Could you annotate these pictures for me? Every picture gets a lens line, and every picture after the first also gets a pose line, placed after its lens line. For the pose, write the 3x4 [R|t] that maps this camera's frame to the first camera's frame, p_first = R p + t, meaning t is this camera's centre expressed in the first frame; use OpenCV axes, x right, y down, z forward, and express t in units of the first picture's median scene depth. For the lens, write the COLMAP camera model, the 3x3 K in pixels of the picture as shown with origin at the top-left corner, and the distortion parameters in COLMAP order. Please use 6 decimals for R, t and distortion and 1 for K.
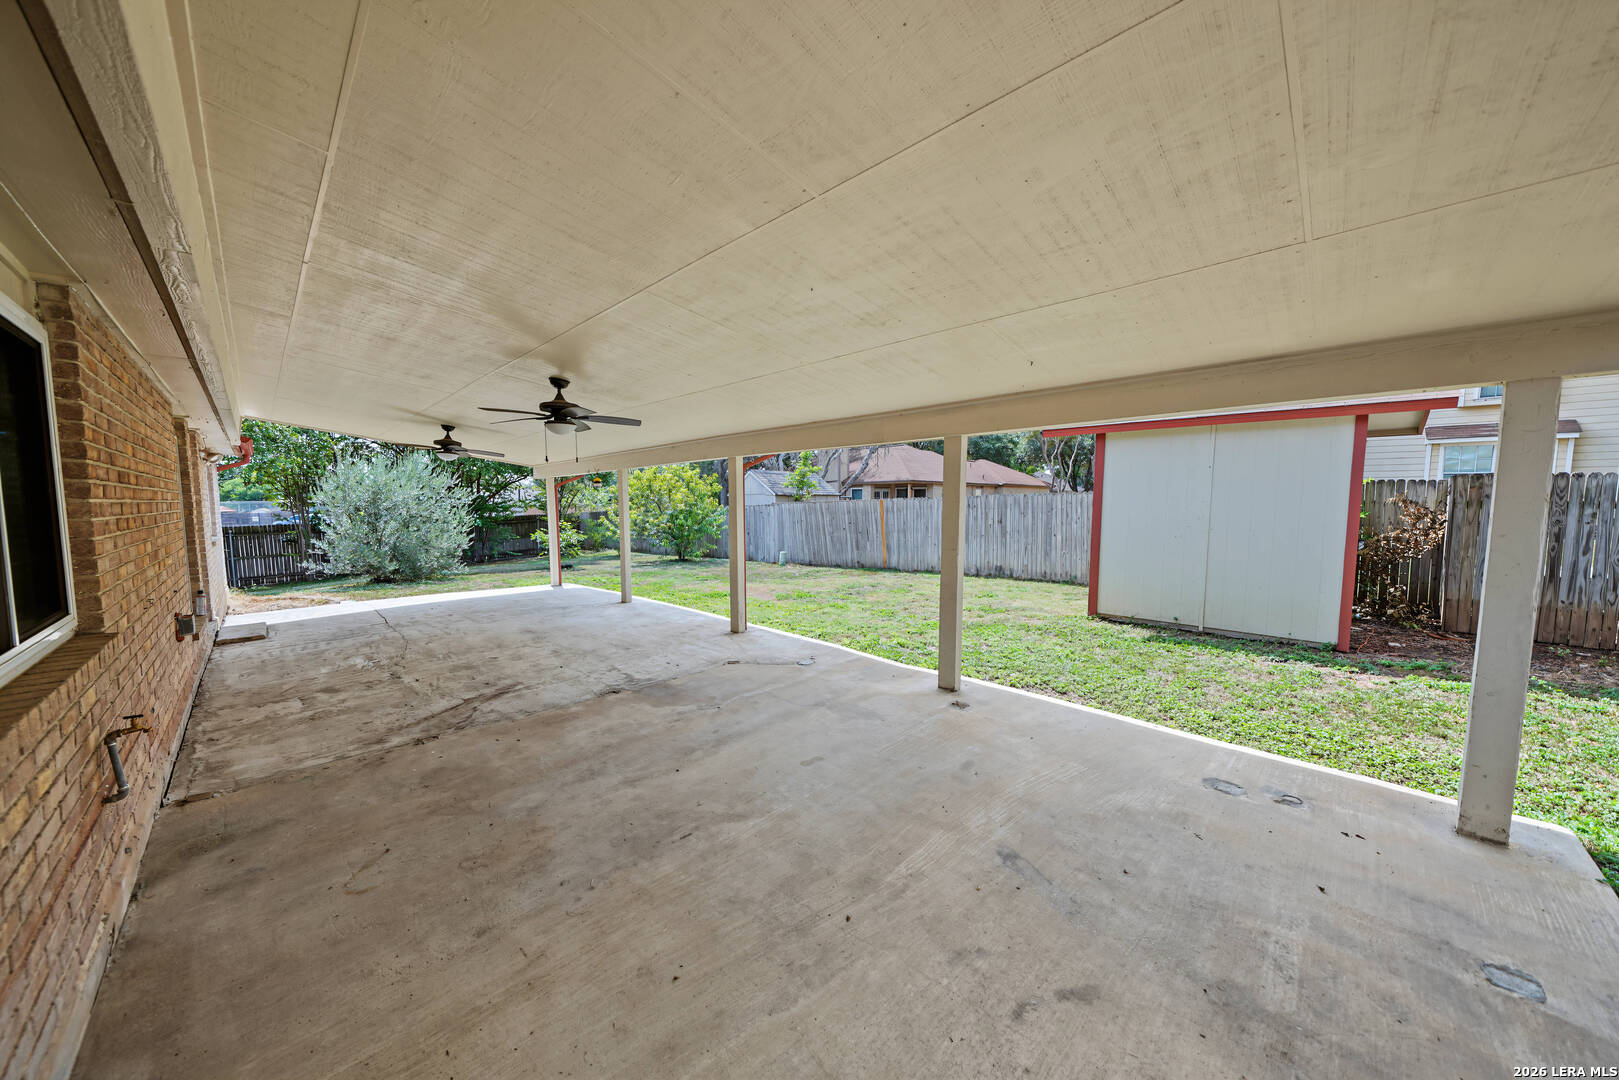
lens RADIAL K [[549.1, 0, 802.0], [0, 549.1, 548.6], [0, 0, 1]] dist [0.001803, 0.000015]
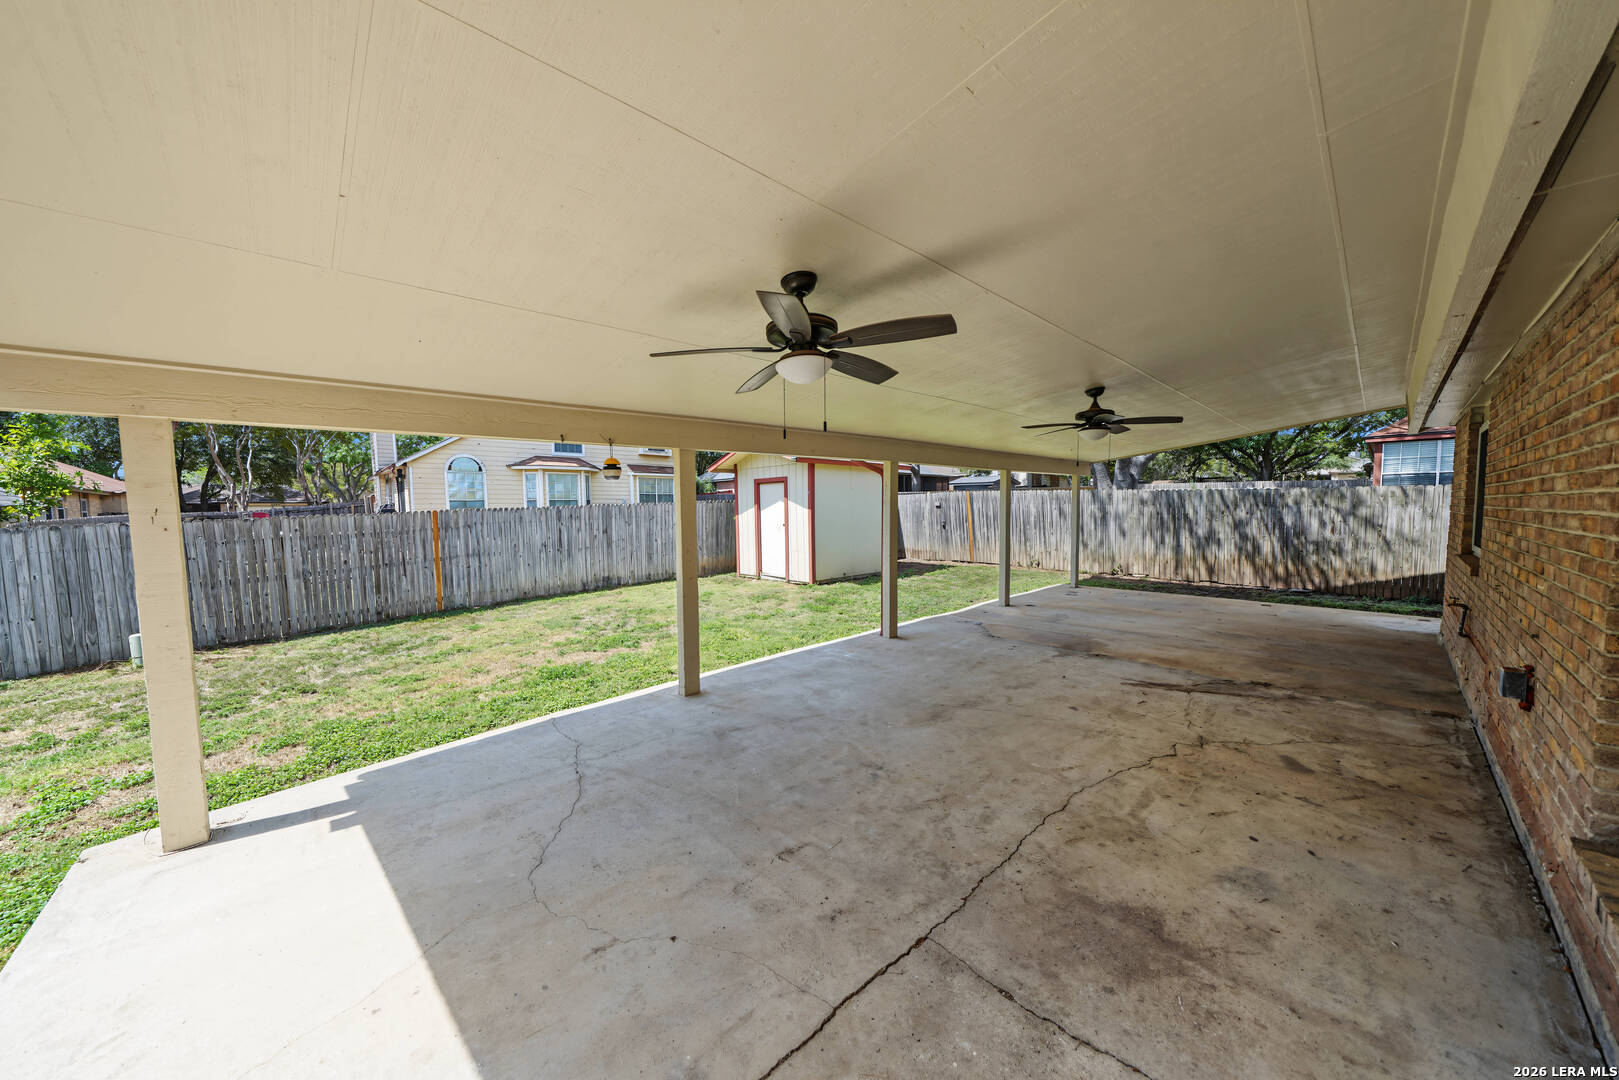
lens RADIAL K [[549.1, 0, 796.4], [0, 549.1, 545.0], [0, 0, 1]] dist [0.001803, 0.000015]
pose [[0.026604, -0.064017, 0.997594, -1.630346], [0.097688, 0.993337, 0.061138, -0.136119], [-0.994861, 0.095827, 0.032681, 1.654066]]
